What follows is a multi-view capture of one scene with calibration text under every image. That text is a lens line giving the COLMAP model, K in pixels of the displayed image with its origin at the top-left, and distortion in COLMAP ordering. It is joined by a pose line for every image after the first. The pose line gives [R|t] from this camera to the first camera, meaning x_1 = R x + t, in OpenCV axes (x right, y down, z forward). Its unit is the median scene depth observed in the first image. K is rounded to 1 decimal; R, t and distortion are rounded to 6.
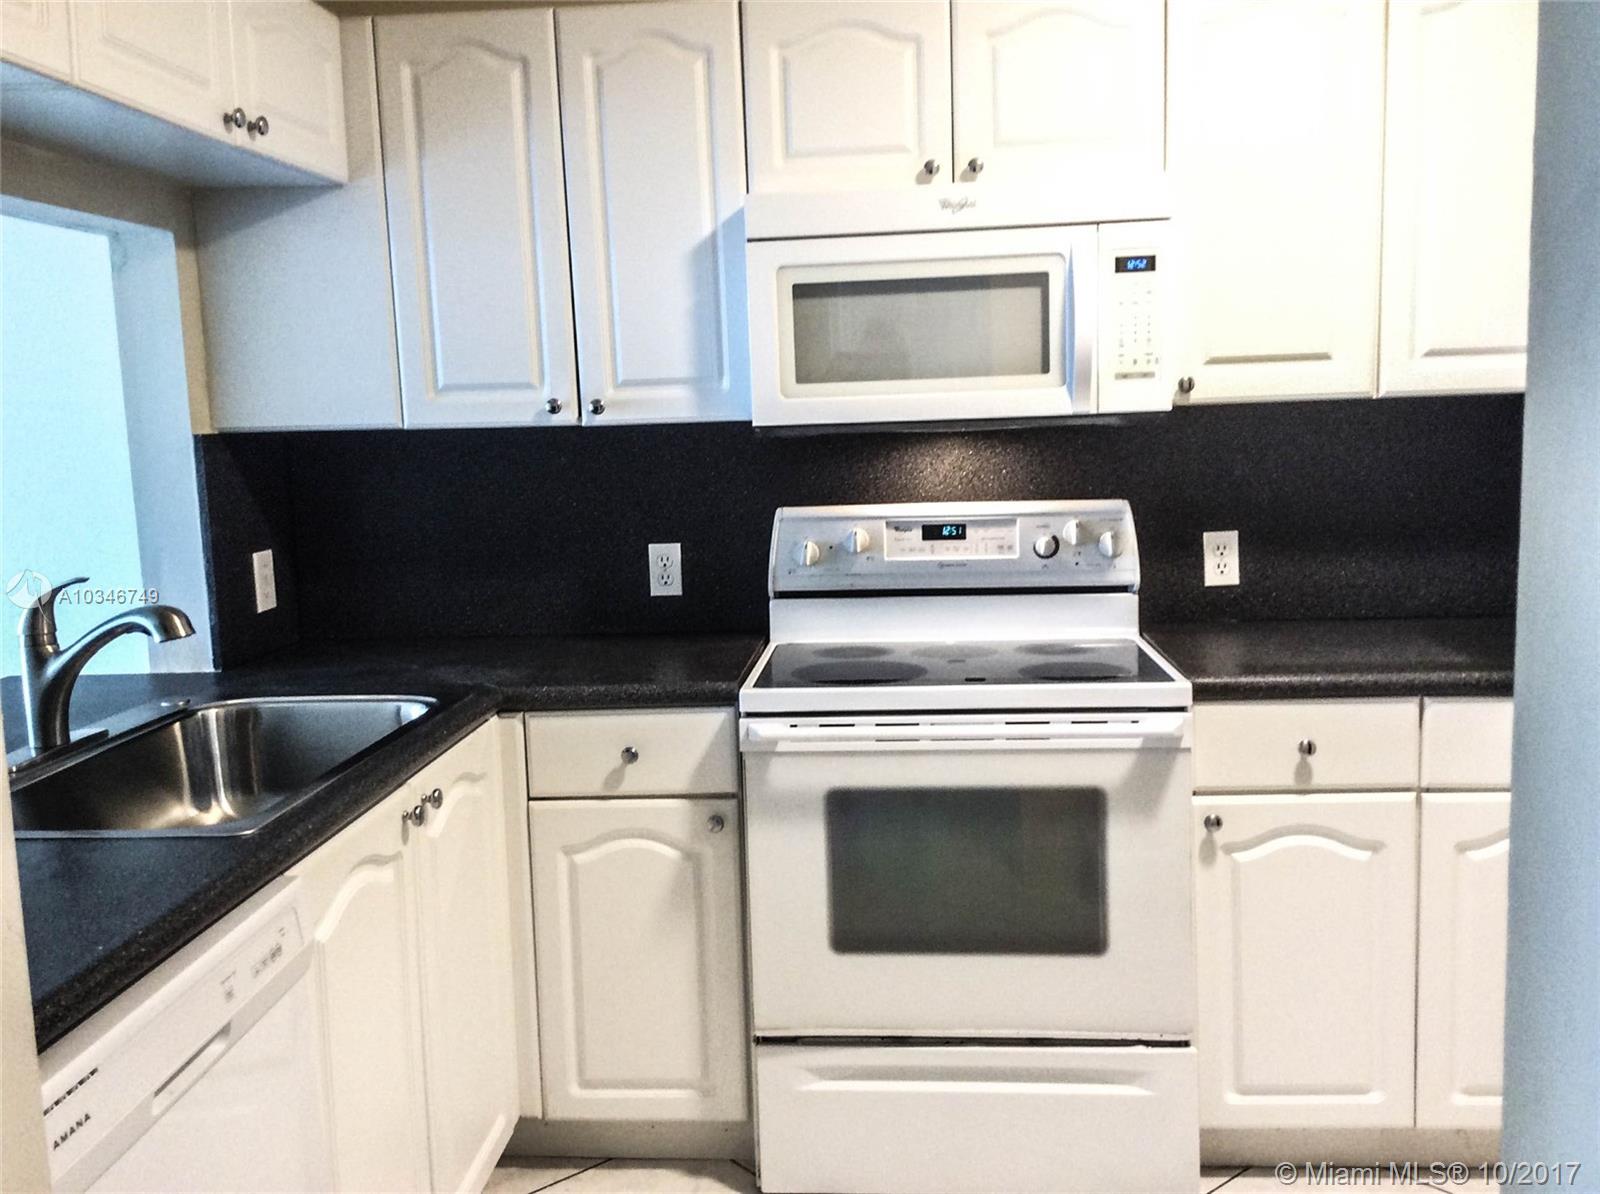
lens RADIAL K [[1474.9, 0, 826.5], [0, 1474.9, 601.4], [0, 0, 1]] dist [0.098273, -0.189691]
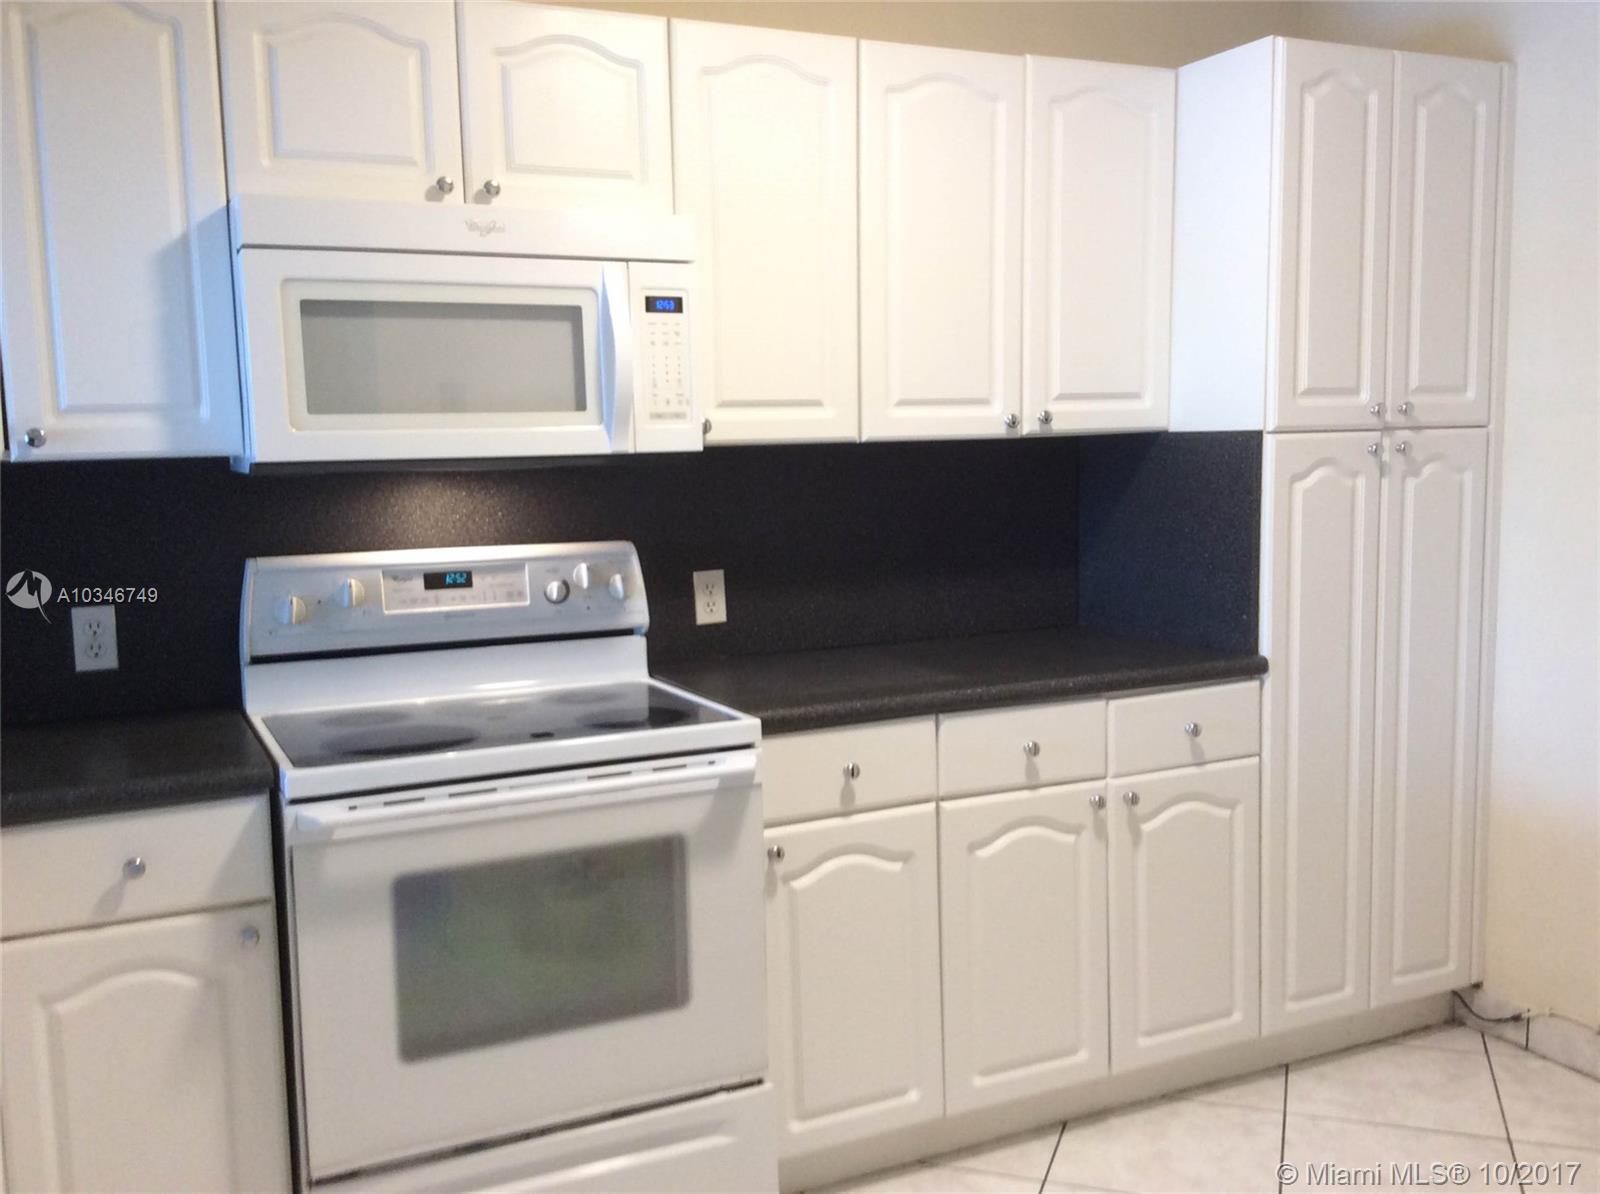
lens RADIAL K [[1474.9, 0, 840.6], [0, 1474.9, 590.9], [0, 0, 1]] dist [0.098273, -0.189691]
pose [[0.859939, -0.038543, 0.508939, -0.202506], [0.058598, 0.998007, -0.023430, -0.004847], [-0.507021, 0.049971, 0.860484, 0.094177]]
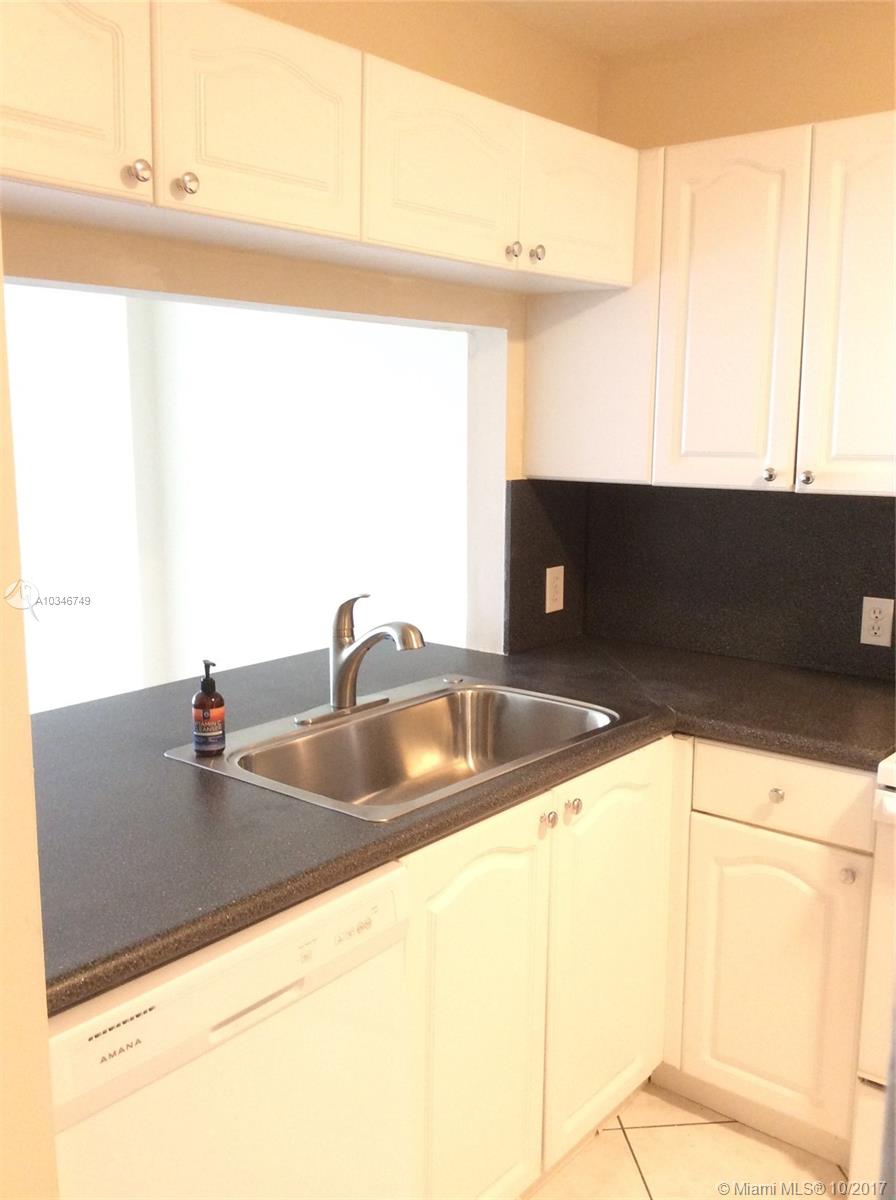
lens RADIAL K [[1106.2, 0, 440.6], [0, 1106.2, 597.1], [0, 0, 1]] dist [0.098273, -0.189691]
pose [[0.803638, 0.131170, -0.580483, 0.129530], [-0.106540, 0.991360, 0.076518, -0.079947], [0.585505, 0.000352, 0.810669, 0.157315]]
